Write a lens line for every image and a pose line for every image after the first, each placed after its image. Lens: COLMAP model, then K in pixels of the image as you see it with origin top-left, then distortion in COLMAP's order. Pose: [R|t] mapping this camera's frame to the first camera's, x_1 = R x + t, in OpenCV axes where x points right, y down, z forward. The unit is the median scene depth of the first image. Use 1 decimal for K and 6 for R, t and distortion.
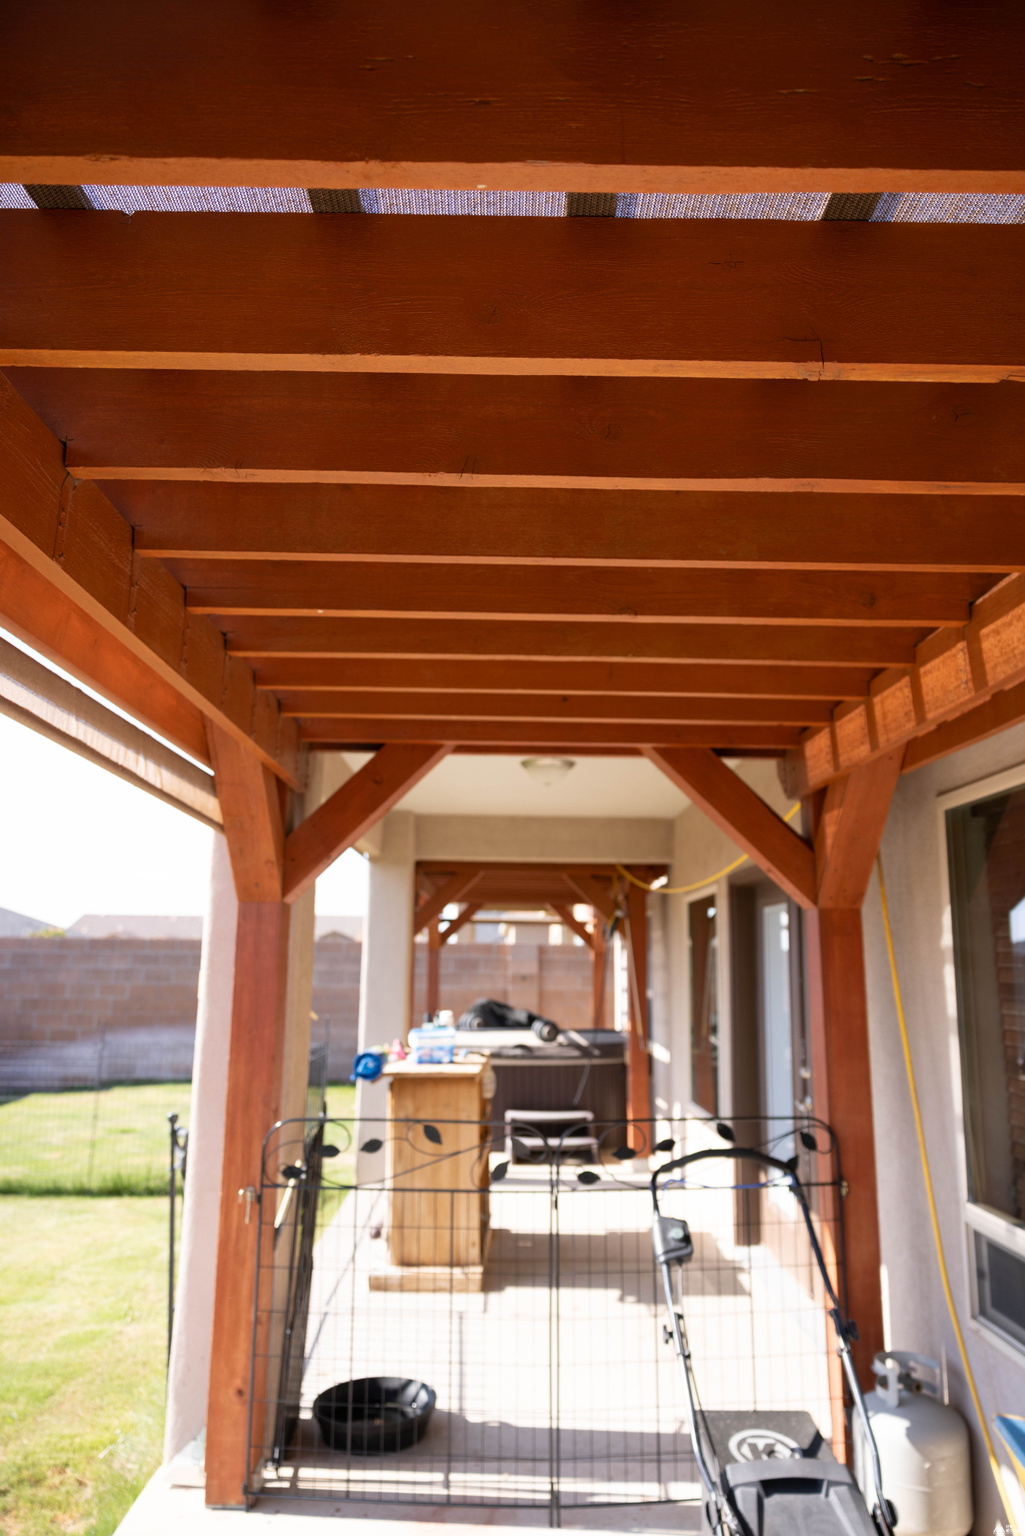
lens RADIAL K [[1030.7, 0, 513.1], [0, 1030.7, 772.7], [0, 0, 1]] dist [0.006371, 0.005644]
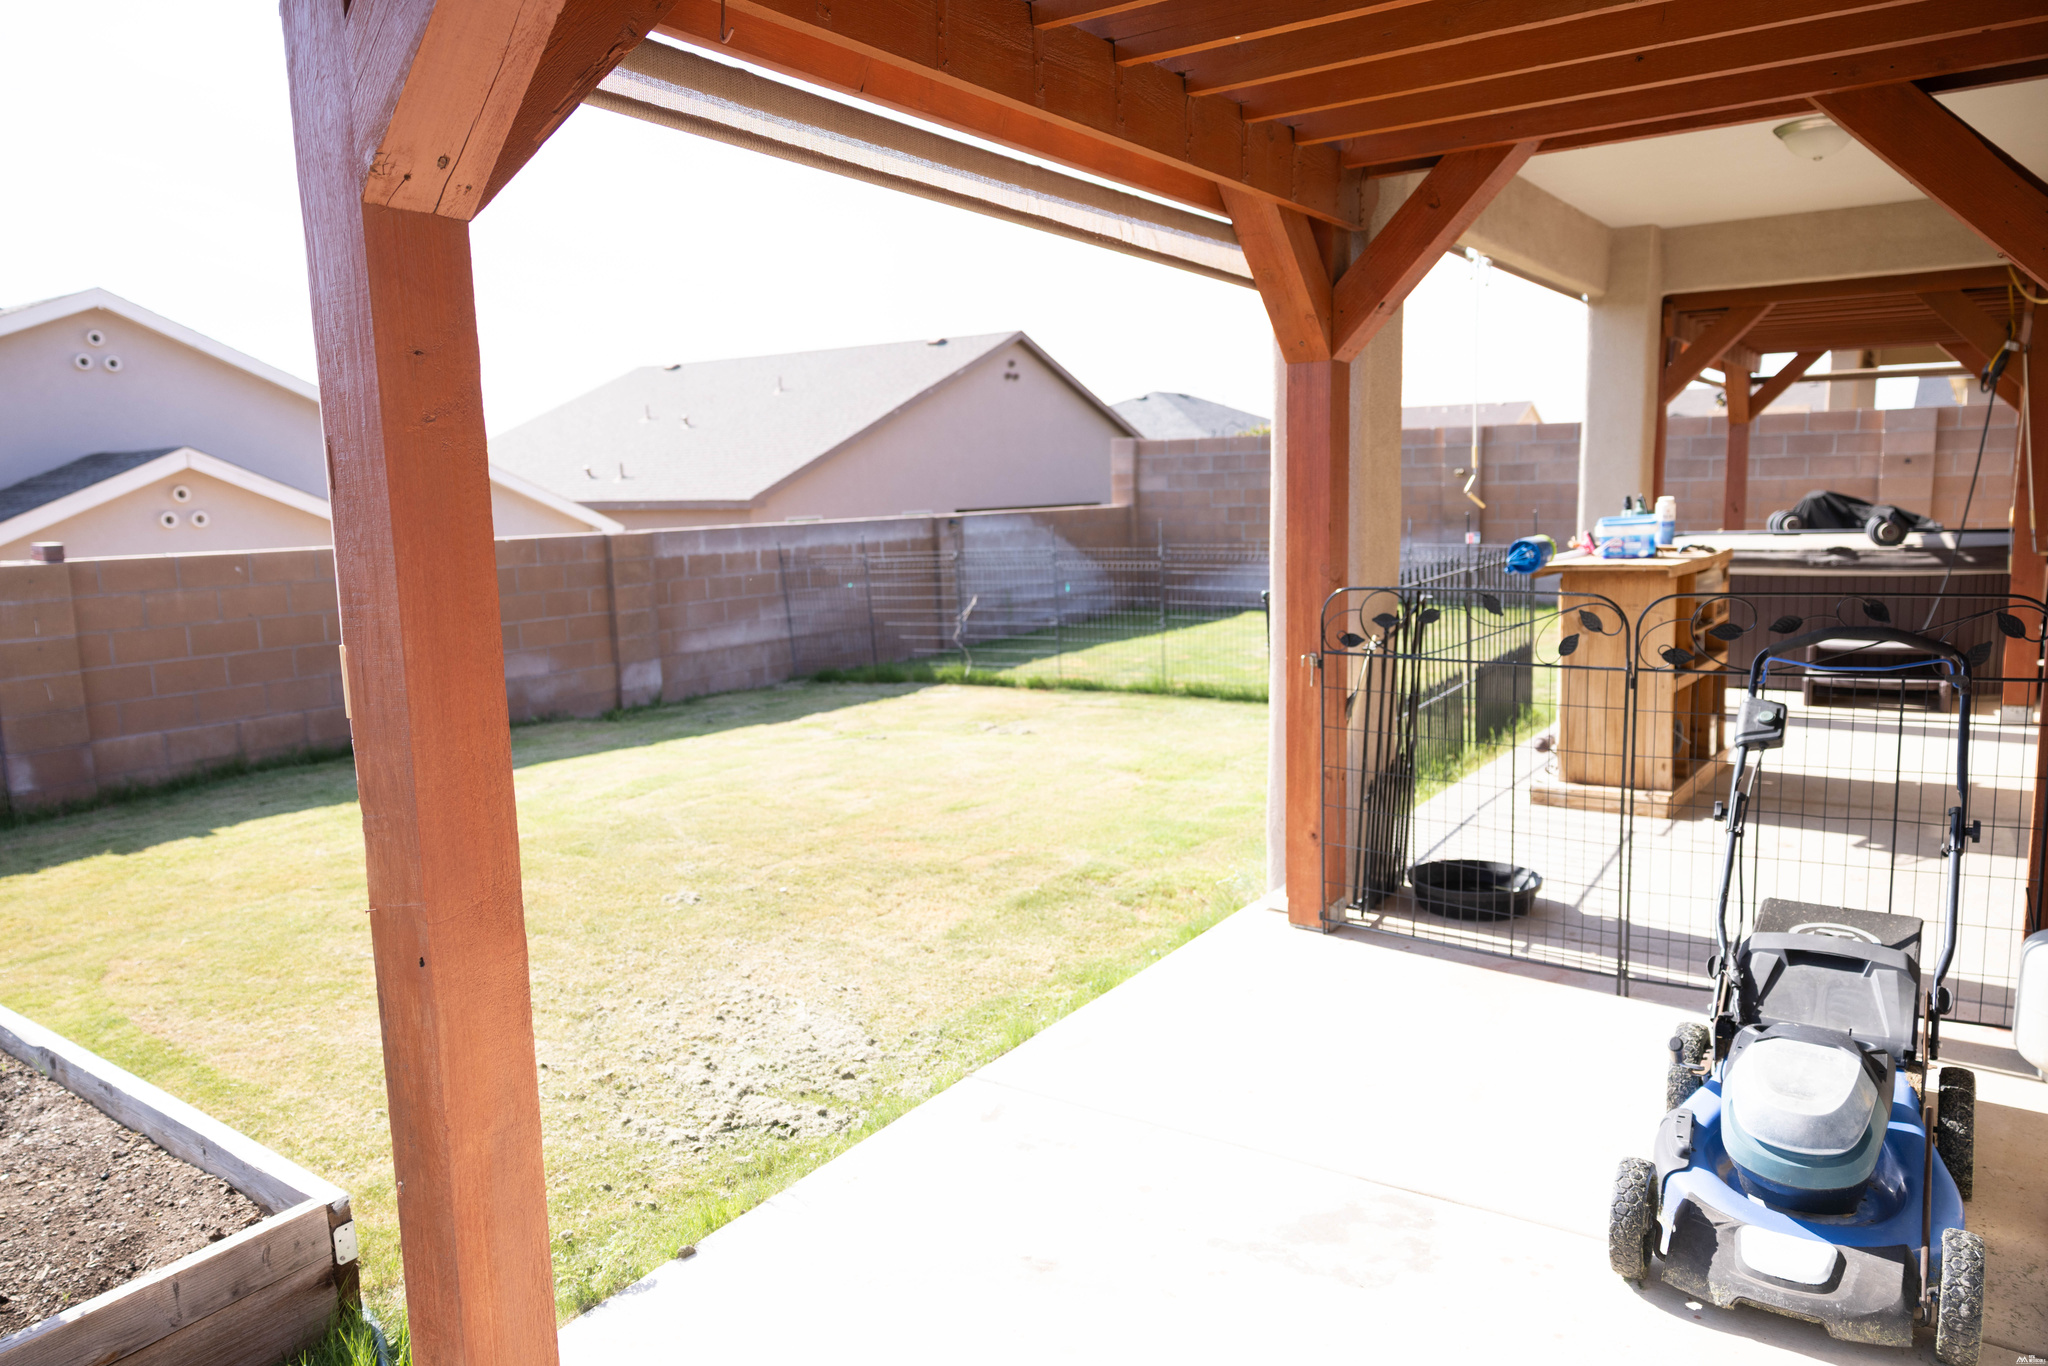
lens RADIAL K [[1374.3, 0, 1019.0], [0, 1374.3, 693.5], [0, 0, 1]] dist [0.006371, 0.005644]
pose [[0.813269, 0.057584, -0.579031, 0.172632], [0.140360, 0.946295, 0.291248, 0.007102], [0.564705, -0.318136, 0.761510, -0.111170]]
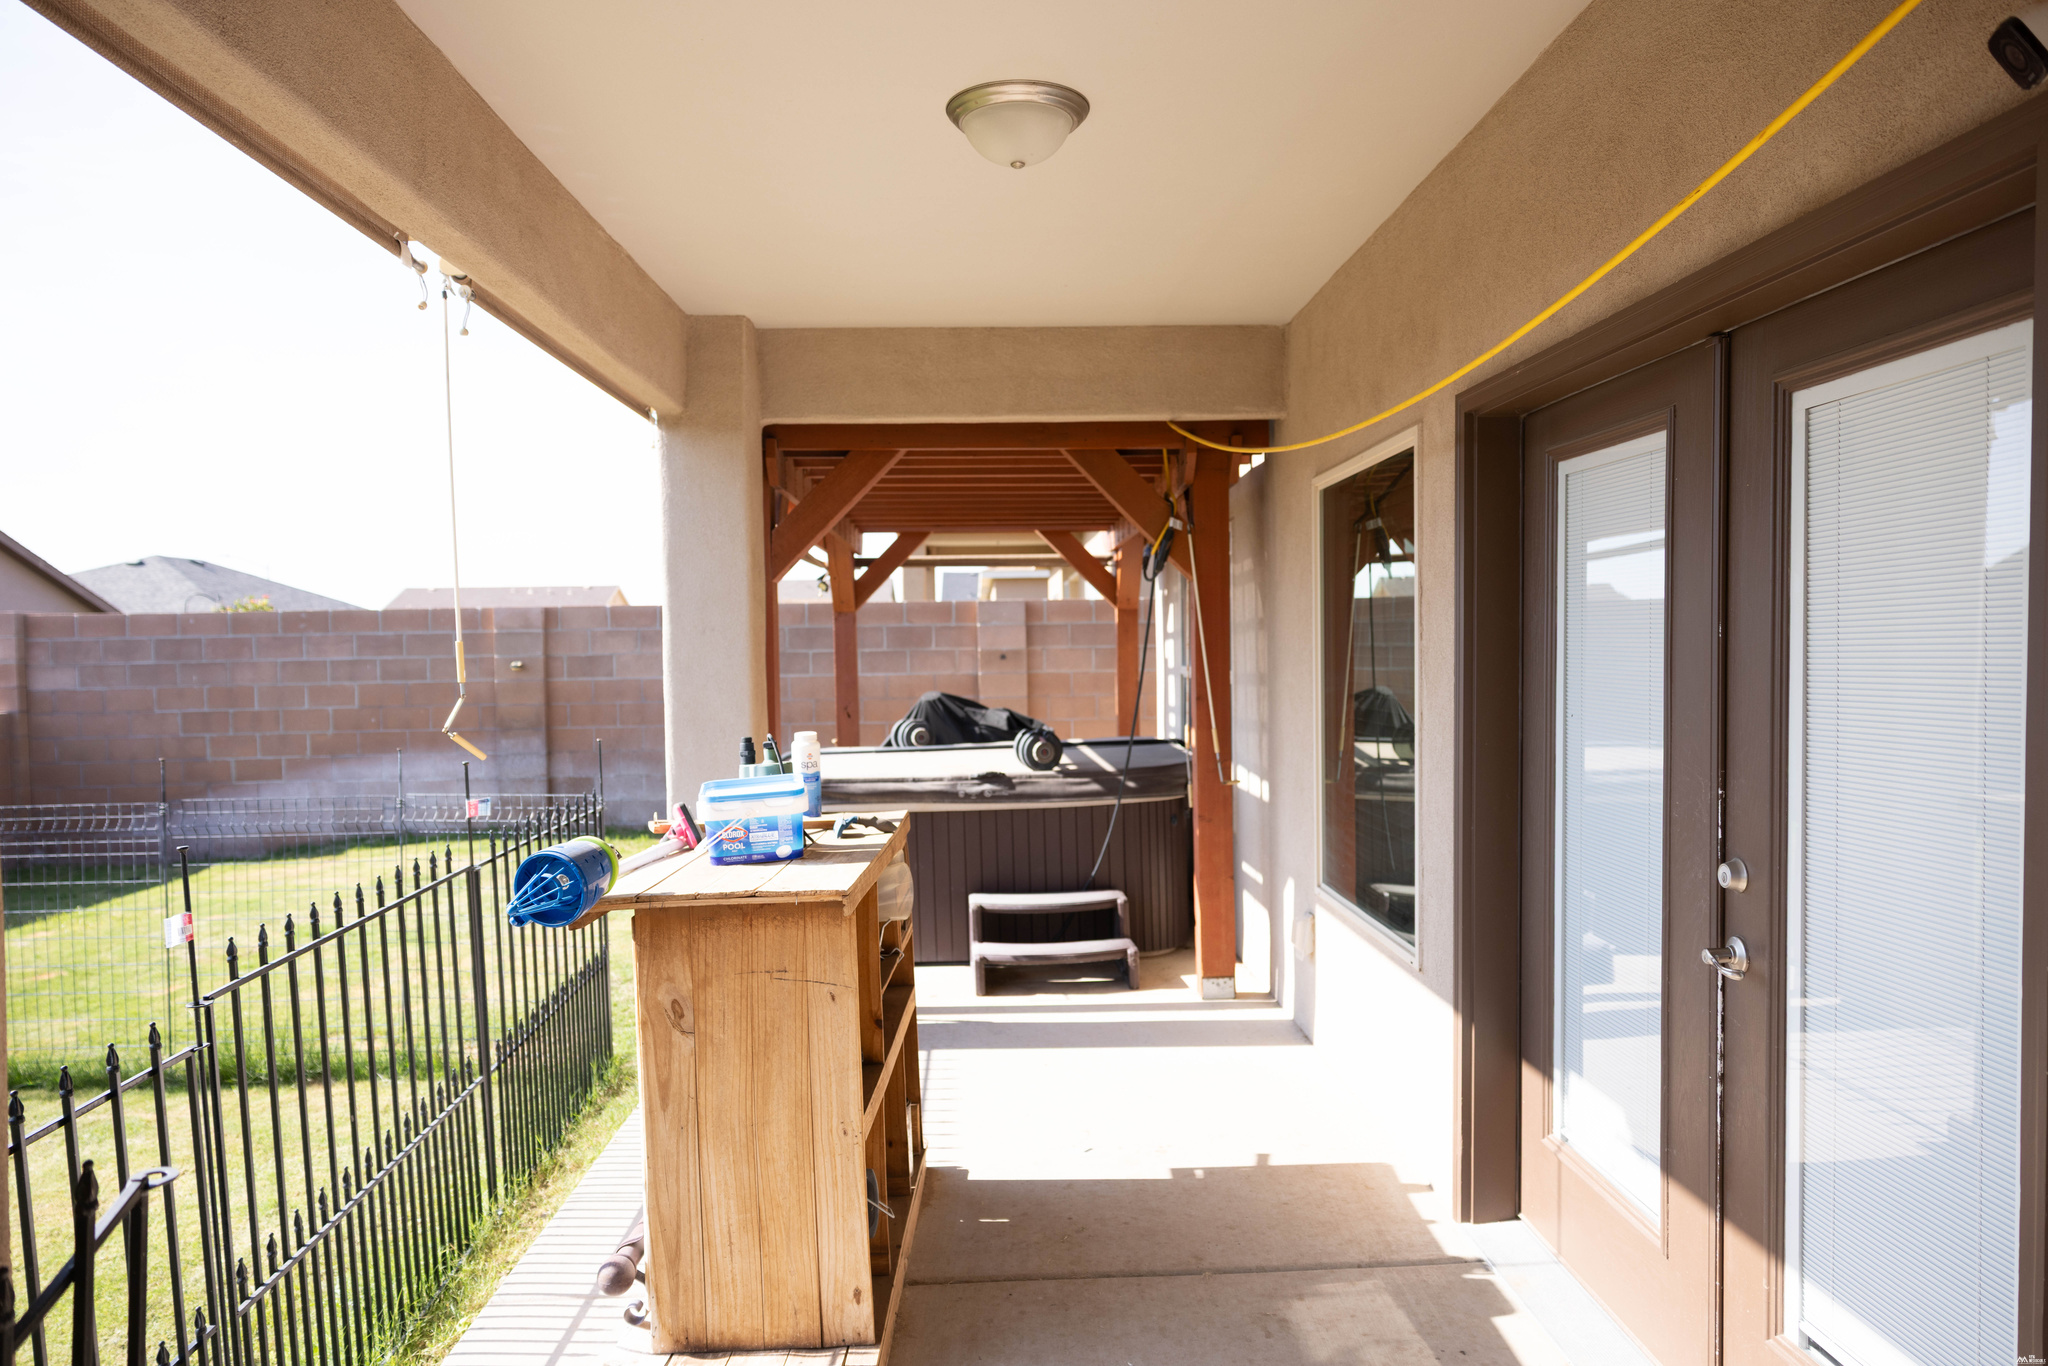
lens RADIAL K [[1374.3, 0, 1024.8], [0, 1374.3, 678.5], [0, 0, 1]] dist [0.006371, 0.005644]
pose [[0.999442, -0.029811, 0.015076, 0.025775], [0.025996, 0.977474, 0.209447, 0.105572], [-0.020981, -0.208939, 0.977704, 0.507535]]
